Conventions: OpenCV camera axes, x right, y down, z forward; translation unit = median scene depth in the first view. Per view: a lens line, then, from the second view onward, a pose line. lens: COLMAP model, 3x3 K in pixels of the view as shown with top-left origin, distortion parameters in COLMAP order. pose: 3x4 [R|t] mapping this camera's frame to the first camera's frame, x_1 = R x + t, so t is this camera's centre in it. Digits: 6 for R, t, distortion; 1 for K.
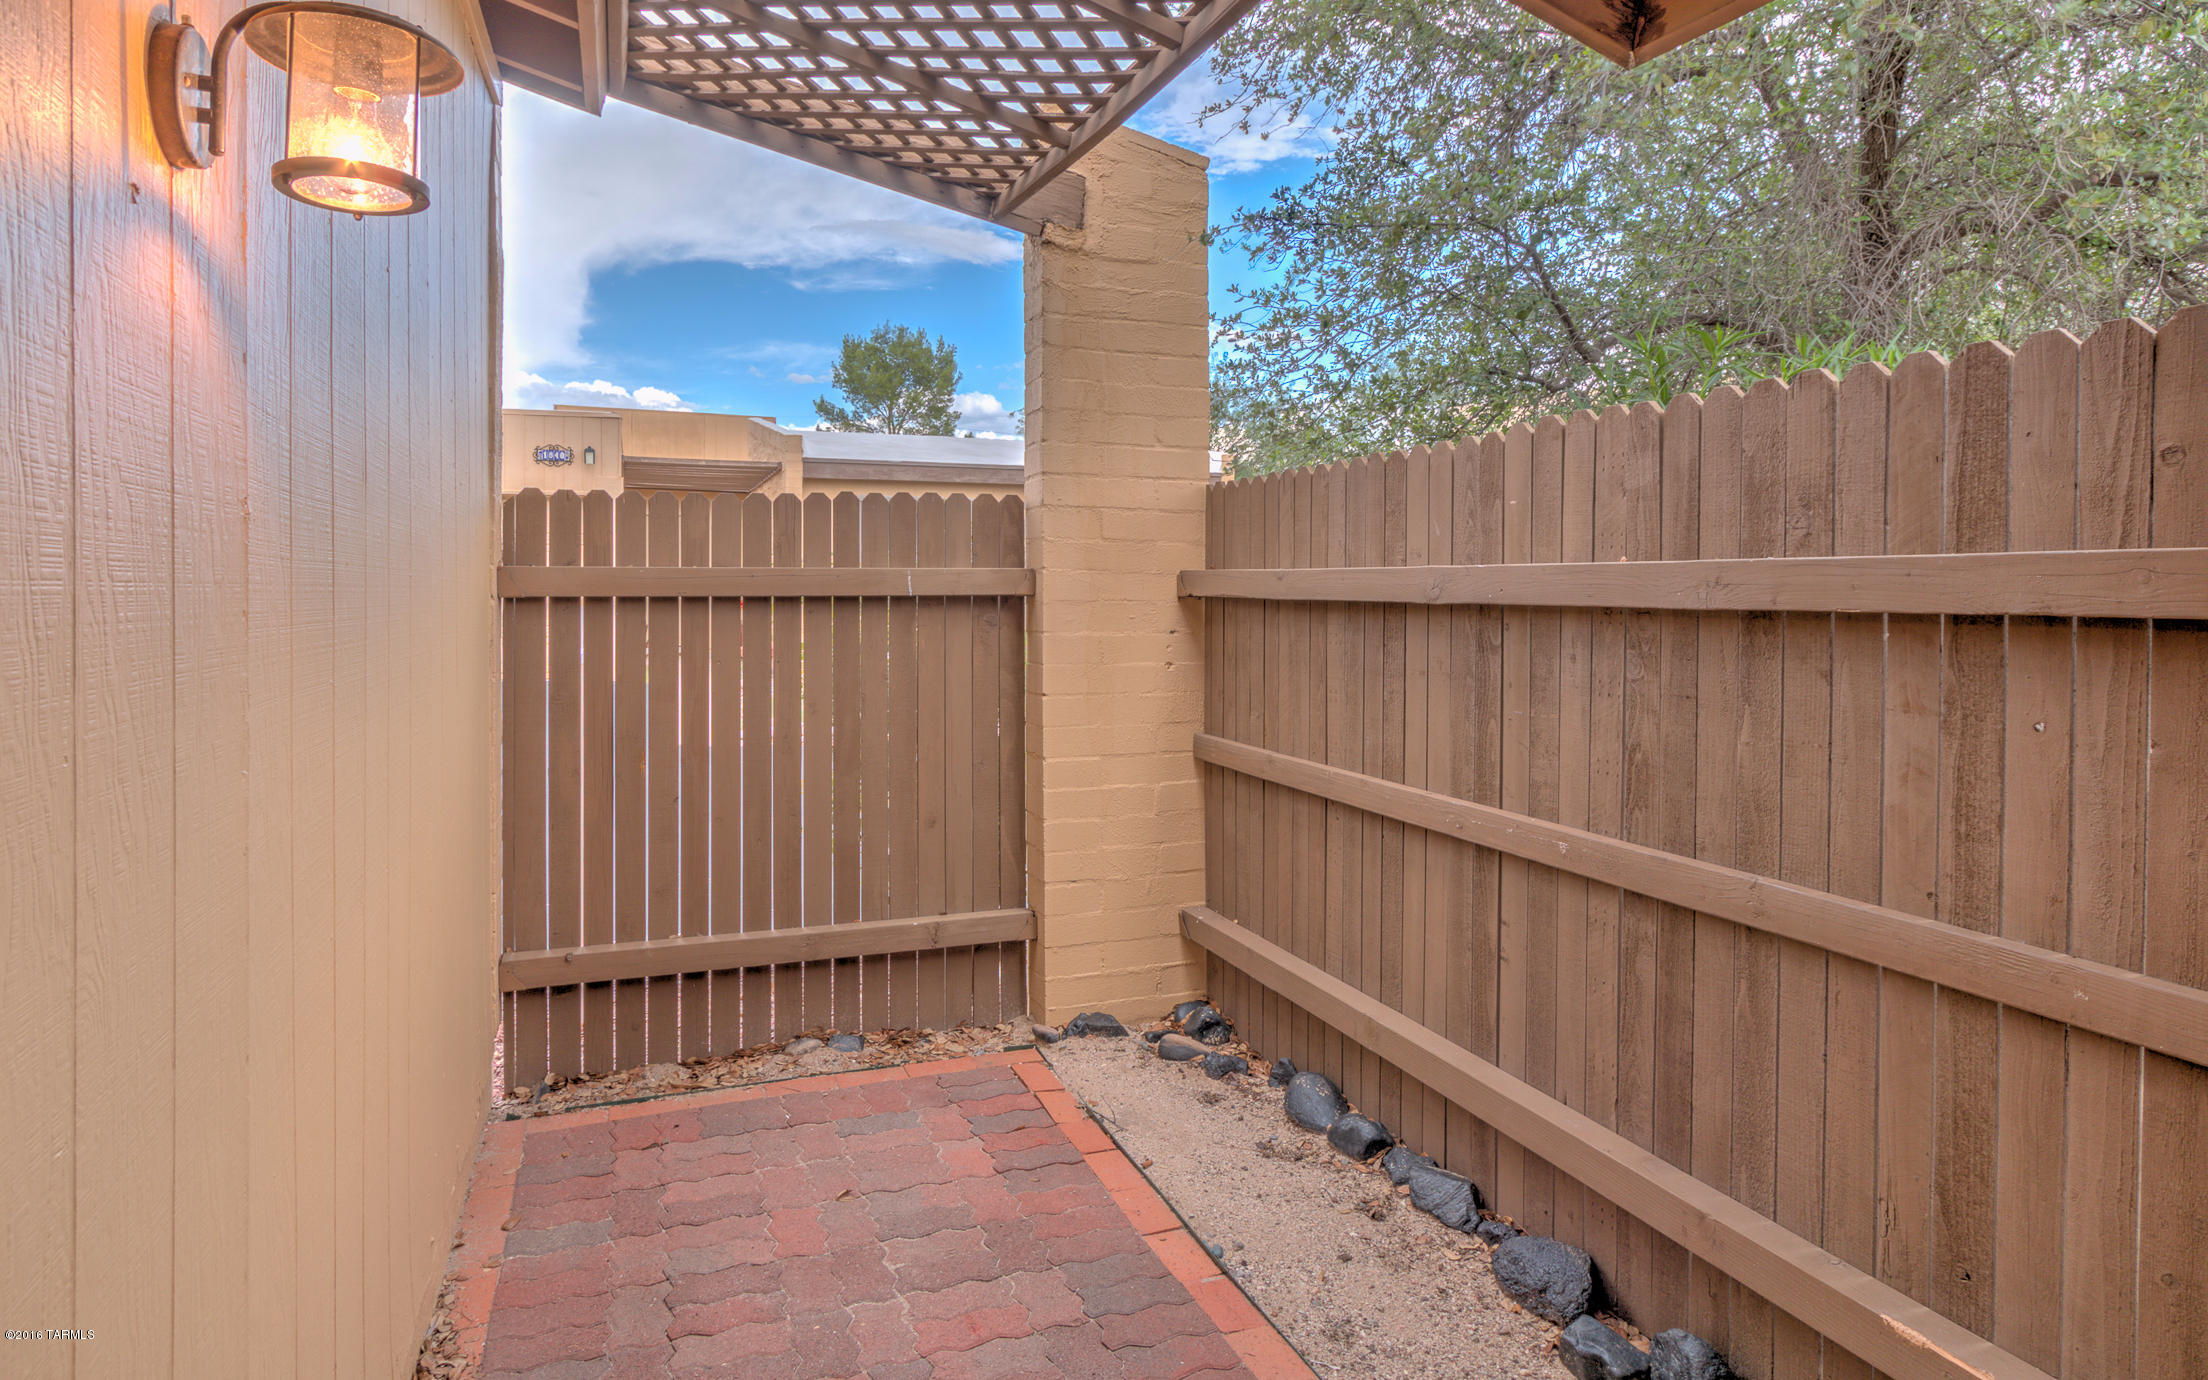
lens RADIAL K [[1251.1, 0, 1104.0], [0, 1251.1, 690.0], [0, 0, 1]] dist [0.001057, 0.002127]
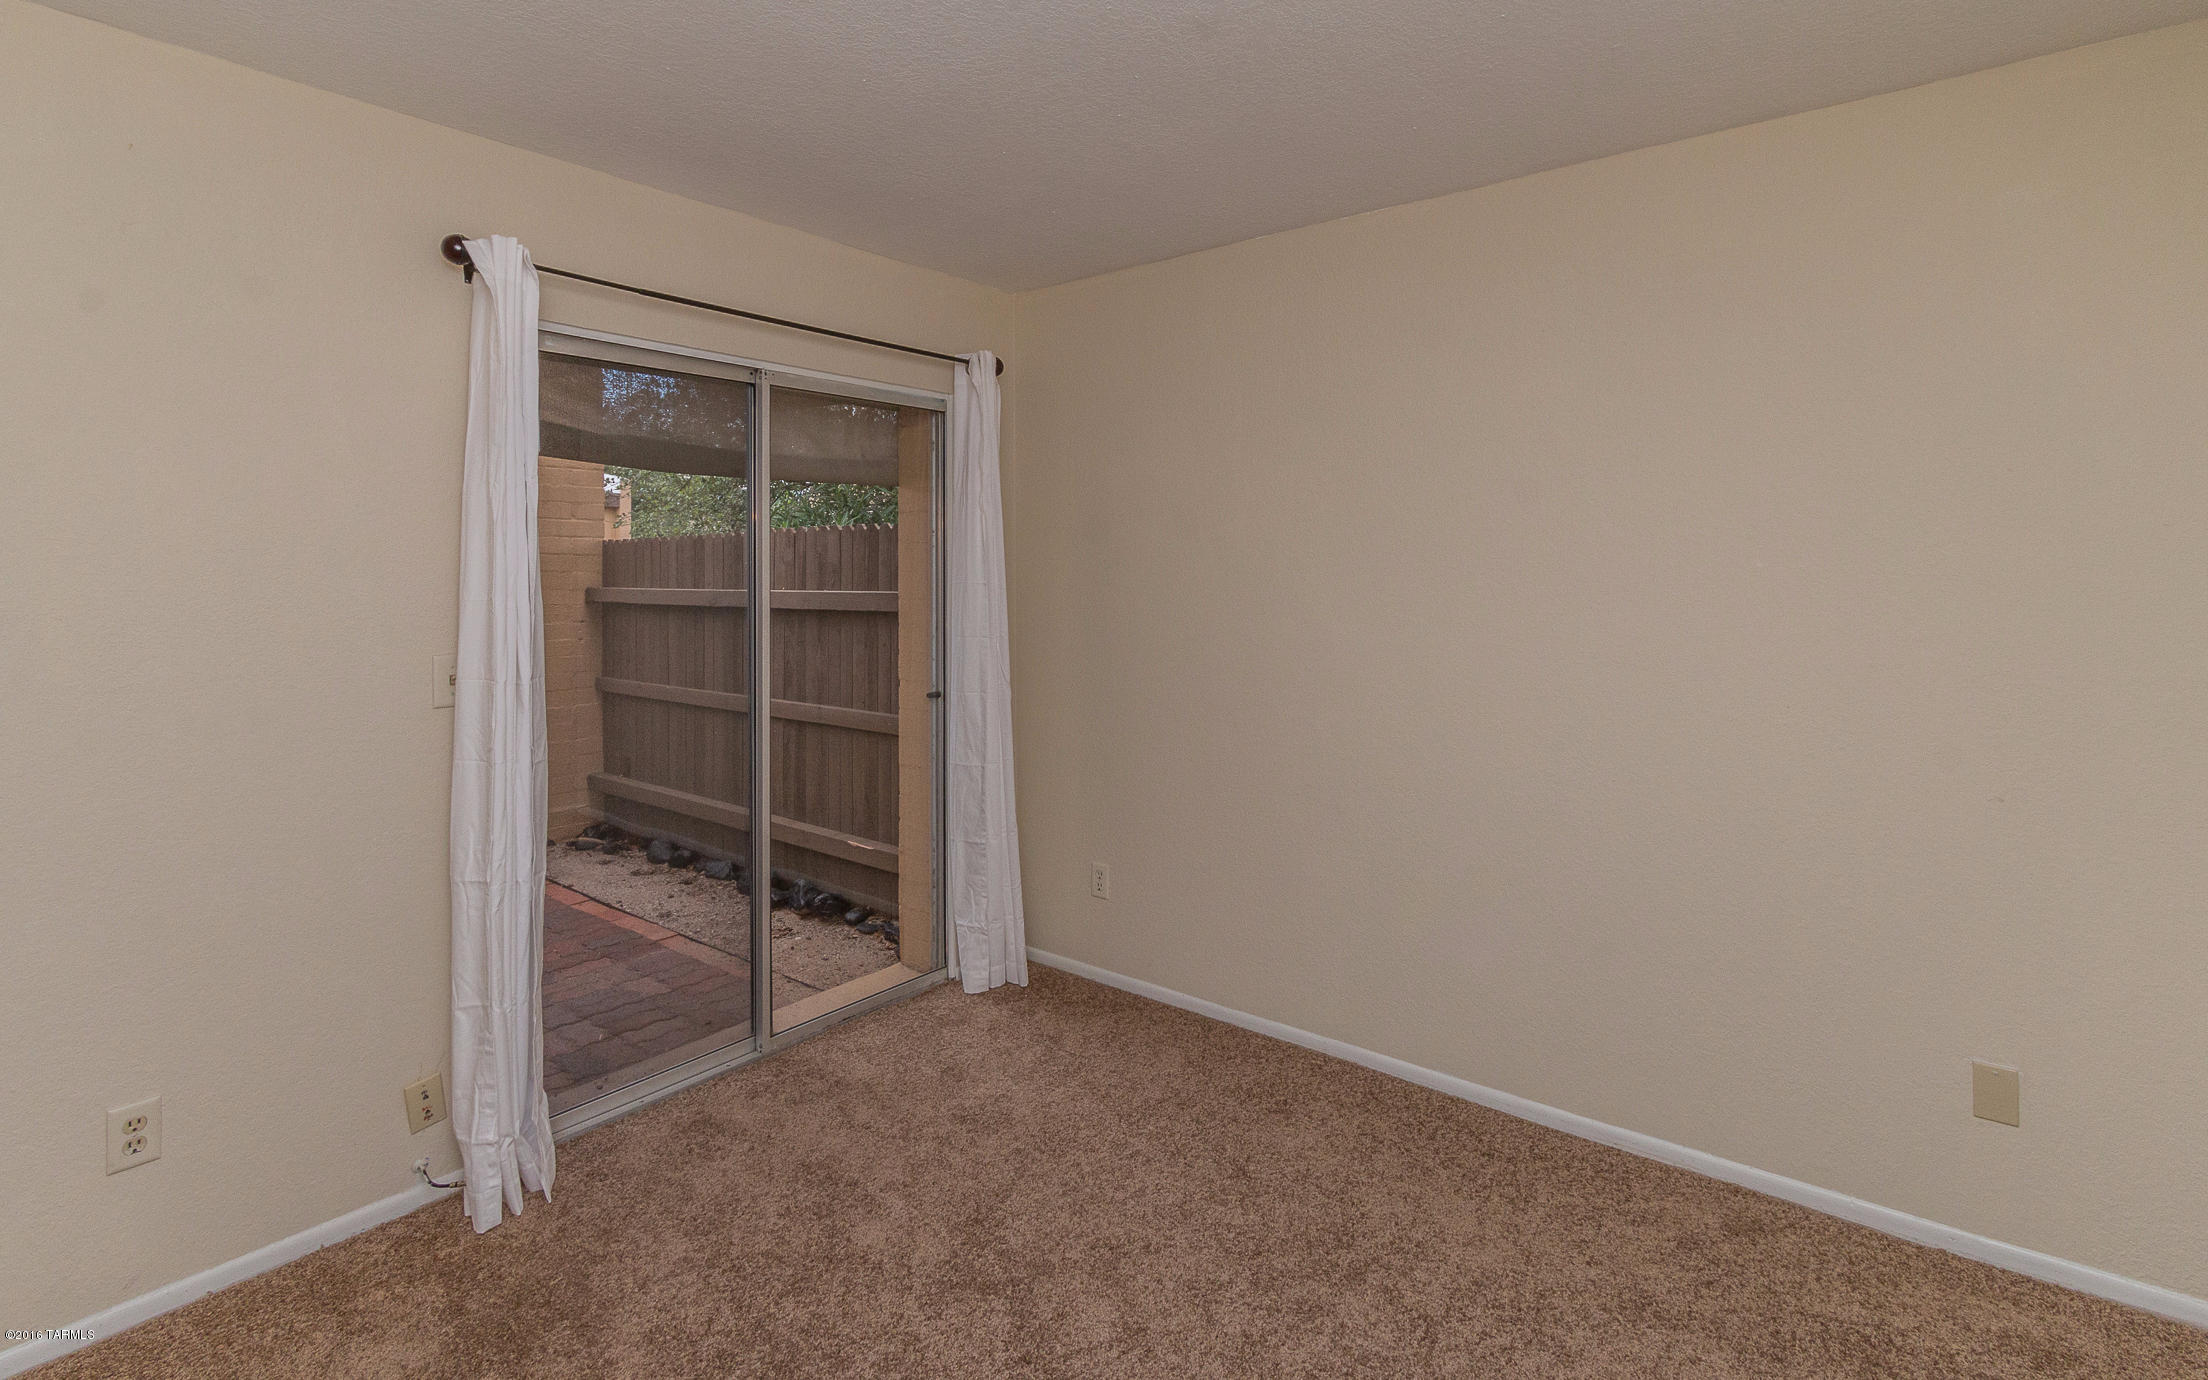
lens RADIAL K [[1038.8, 0, 1103.3], [0, 1038.8, 630.5], [0, 0, 1]] dist [-0.003930, -0.001100]
pose [[0.864844, 0.002487, 0.502034, -0.062572], [0.025326, 0.998498, -0.048575, 0.076664], [-0.501401, 0.054724, 0.863482, -0.884199]]
